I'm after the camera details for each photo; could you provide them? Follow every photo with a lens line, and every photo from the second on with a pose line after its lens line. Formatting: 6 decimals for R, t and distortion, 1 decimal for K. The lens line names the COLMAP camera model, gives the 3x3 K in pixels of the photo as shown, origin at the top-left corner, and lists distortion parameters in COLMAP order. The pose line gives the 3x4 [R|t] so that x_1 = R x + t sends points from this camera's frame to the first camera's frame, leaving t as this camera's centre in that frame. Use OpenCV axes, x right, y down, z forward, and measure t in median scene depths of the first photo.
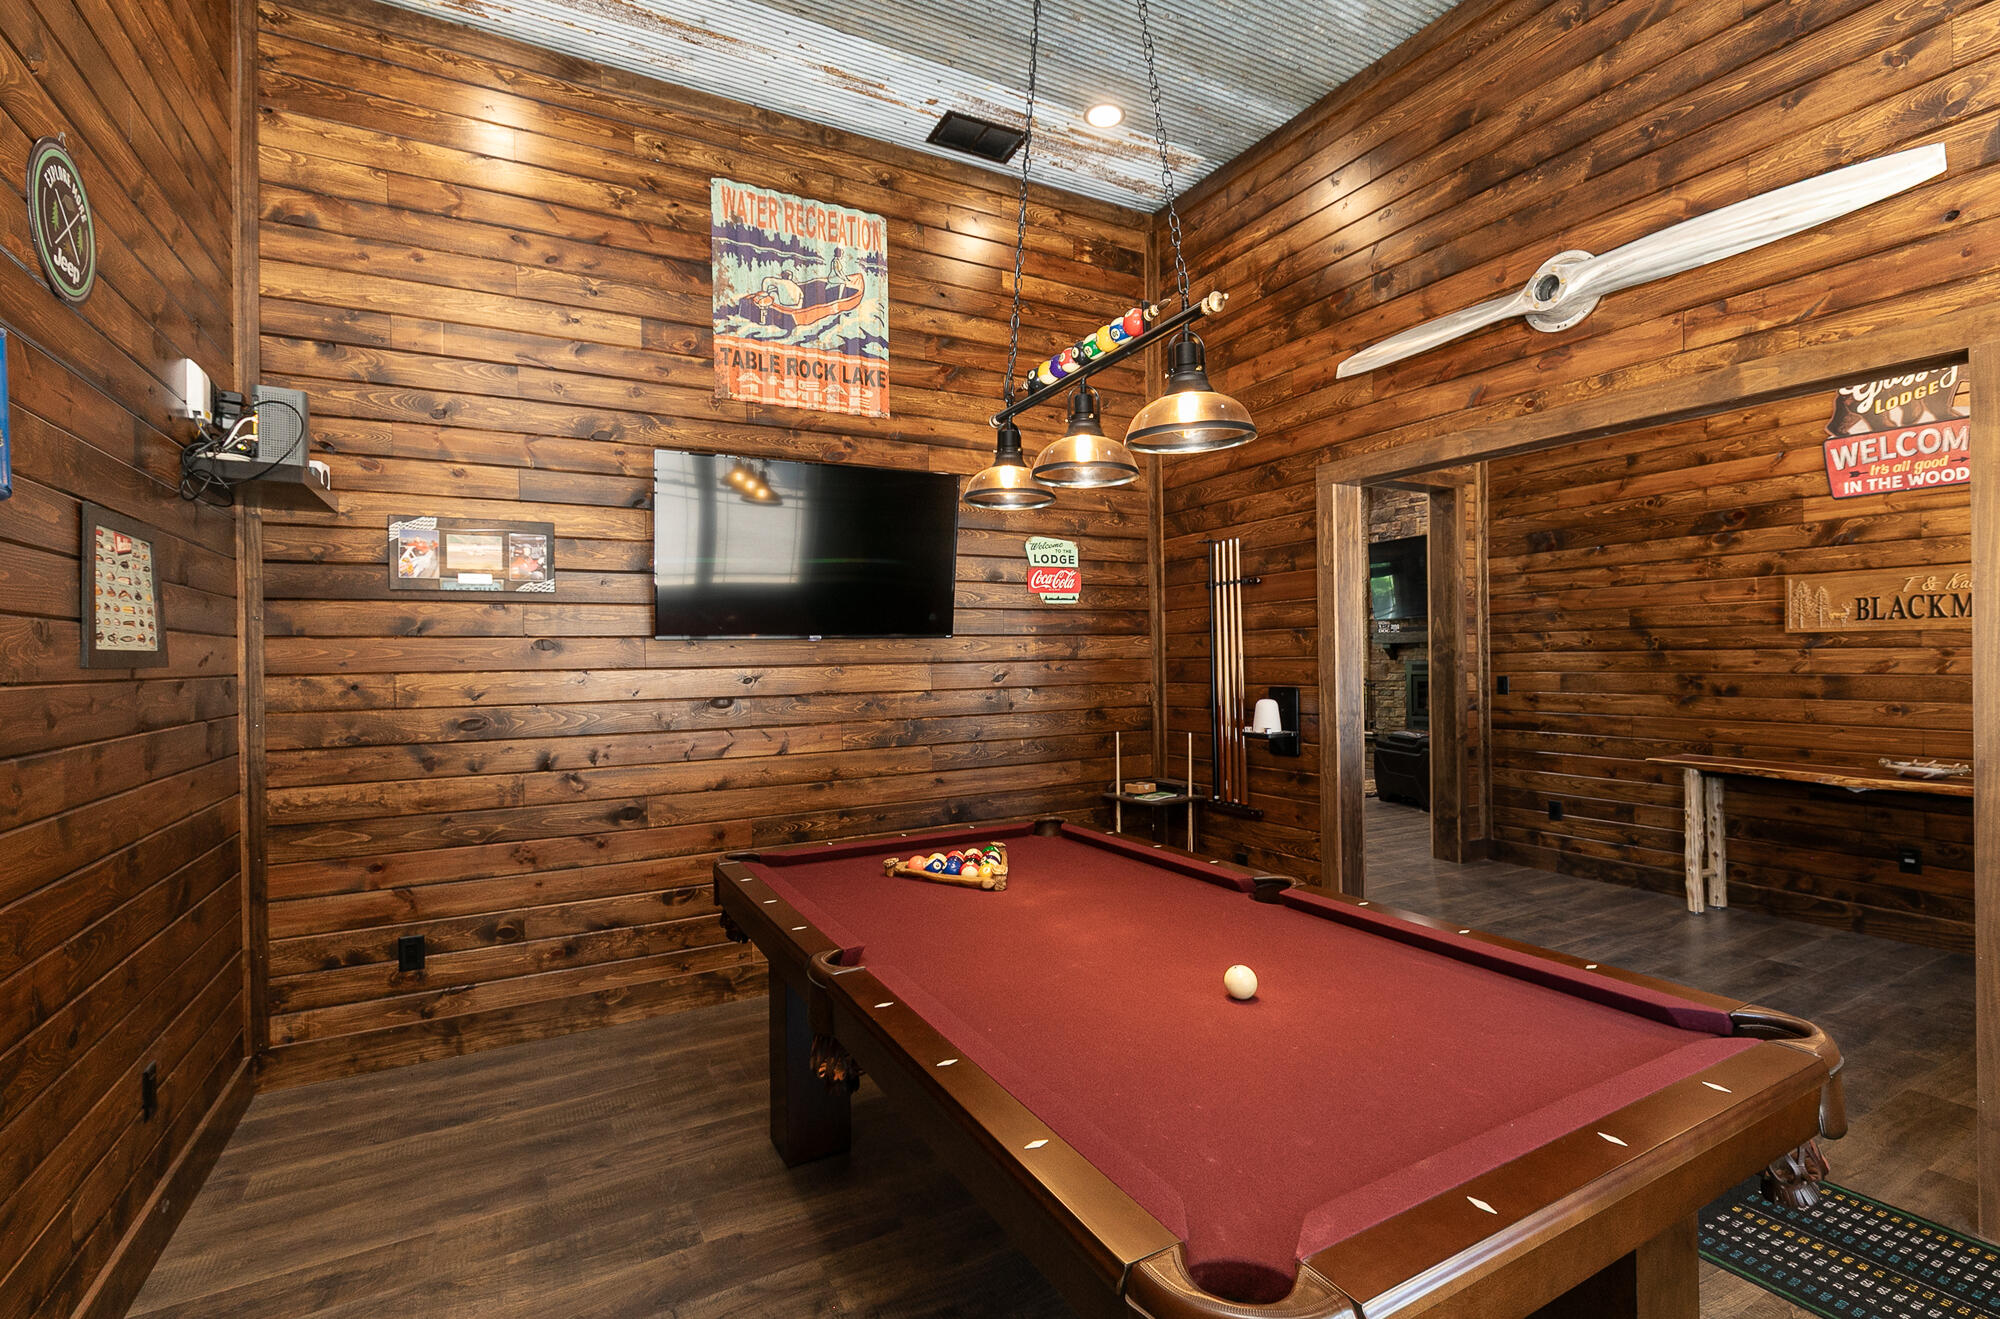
lens RADIAL K [[918.1, 0, 999.8], [0, 918.1, 665.1], [0, 0, 1]] dist [0.001651, -0.000245]
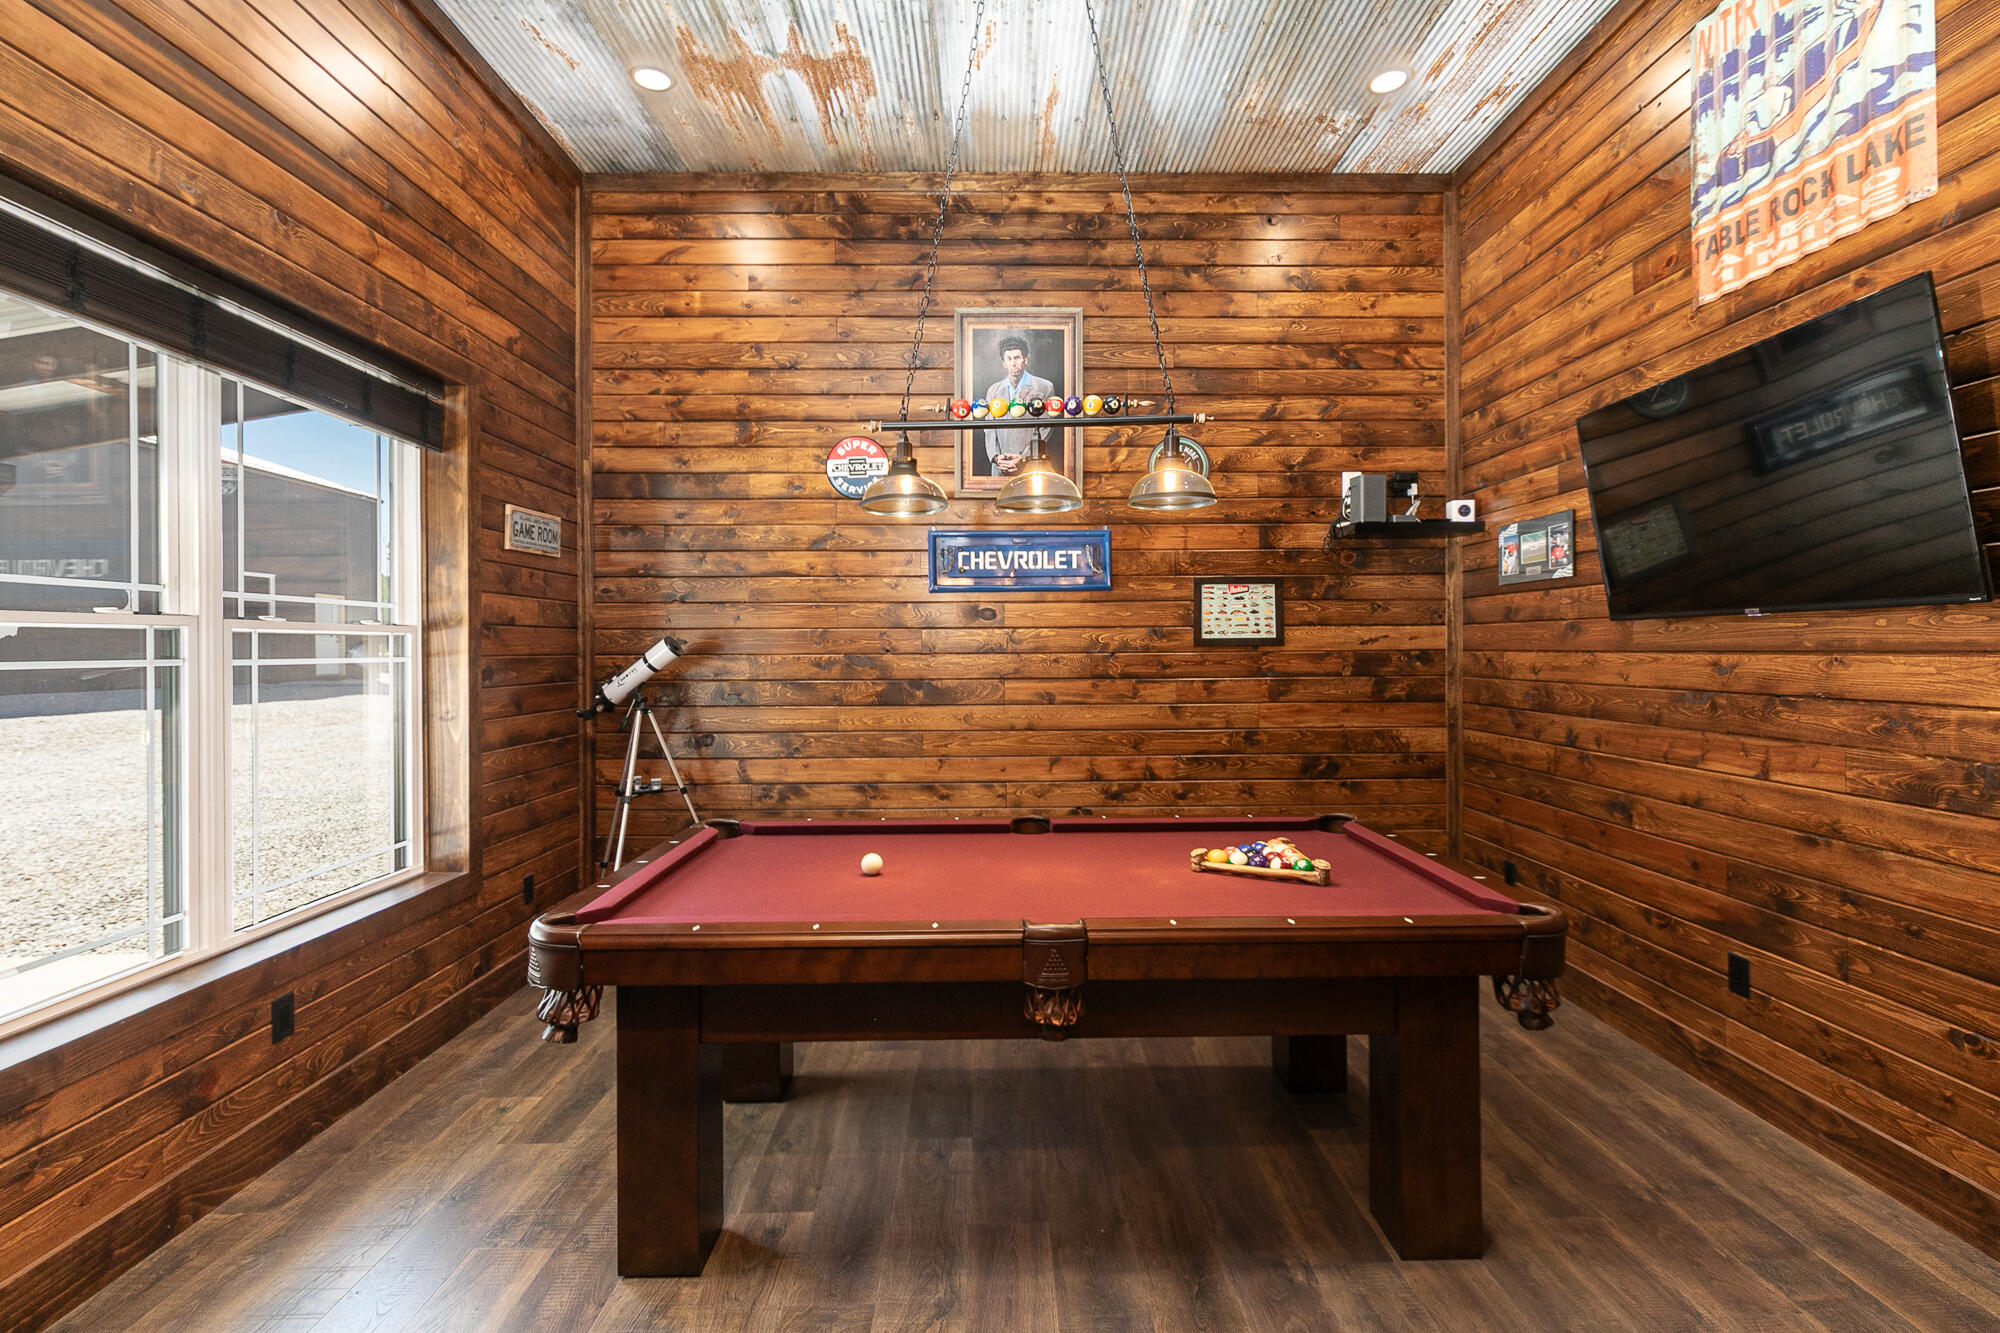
lens RADIAL K [[918.1, 0, 1000.8], [0, 918.1, 650.4], [0, 0, 1]] dist [0.001651, -0.000245]
pose [[-0.489206, 0.021869, -0.871894, 0.675206], [0.007036, 0.999752, 0.021129, -0.019778], [0.872140, 0.004202, -0.489239, 0.864010]]
